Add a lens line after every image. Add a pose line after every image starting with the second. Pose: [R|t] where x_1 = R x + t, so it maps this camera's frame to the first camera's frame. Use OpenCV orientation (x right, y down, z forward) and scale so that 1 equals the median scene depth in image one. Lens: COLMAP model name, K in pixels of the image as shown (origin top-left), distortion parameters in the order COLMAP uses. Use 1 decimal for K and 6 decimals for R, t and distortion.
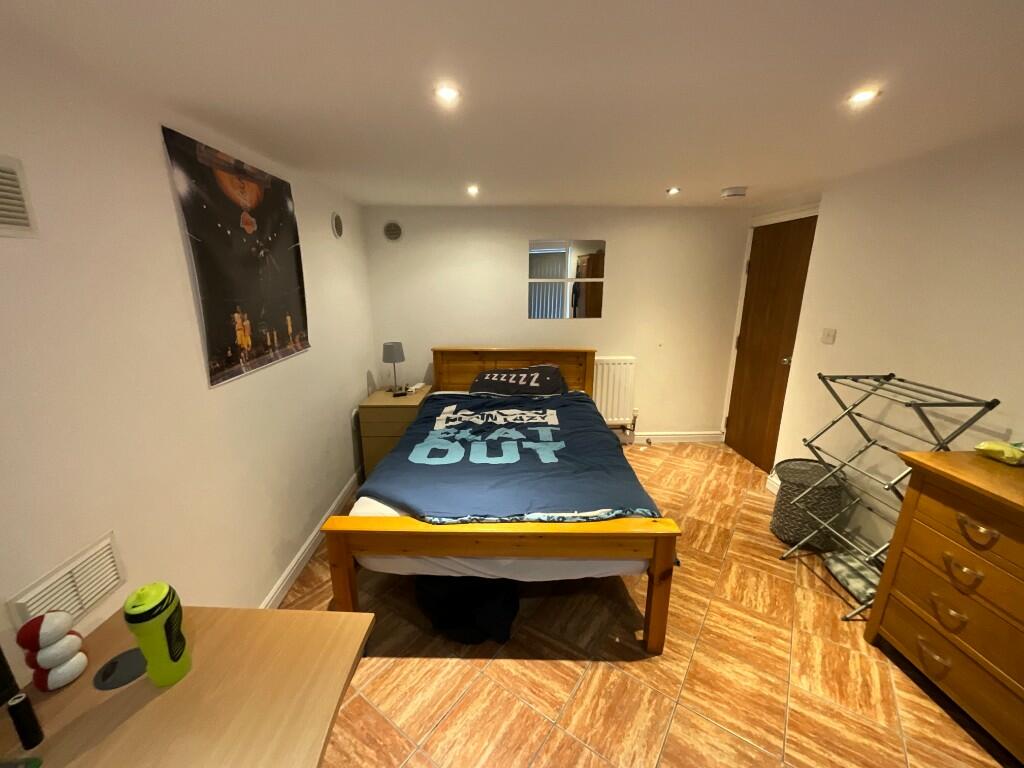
lens RADIAL K [[410.4, 0, 508.0], [0, 410.4, 384.5], [0, 0, 1]] dist [-0.000775, 0.000103]
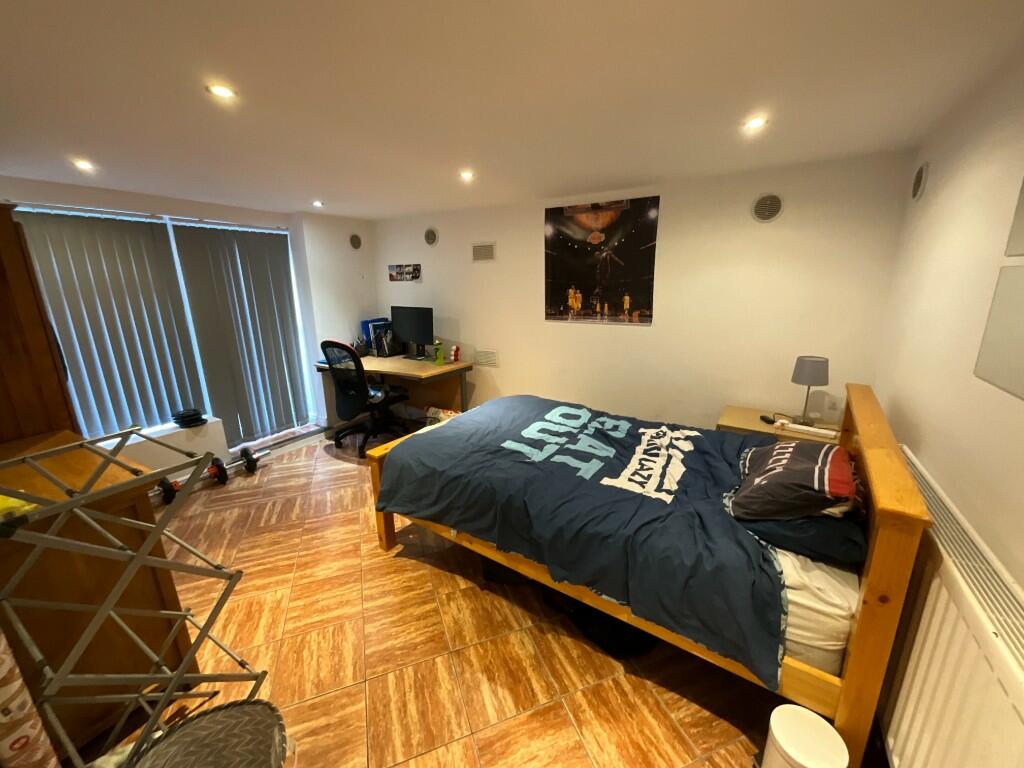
lens RADIAL K [[410.4, 0, 511.9], [0, 410.4, 385.1], [0, 0, 1]] dist [-0.000775, 0.000103]
pose [[-0.546492, 0.218233, -0.808530, 1.012344], [-0.196749, 0.904972, 0.377248, -0.388144], [0.814025, 0.365241, -0.451622, 1.602764]]
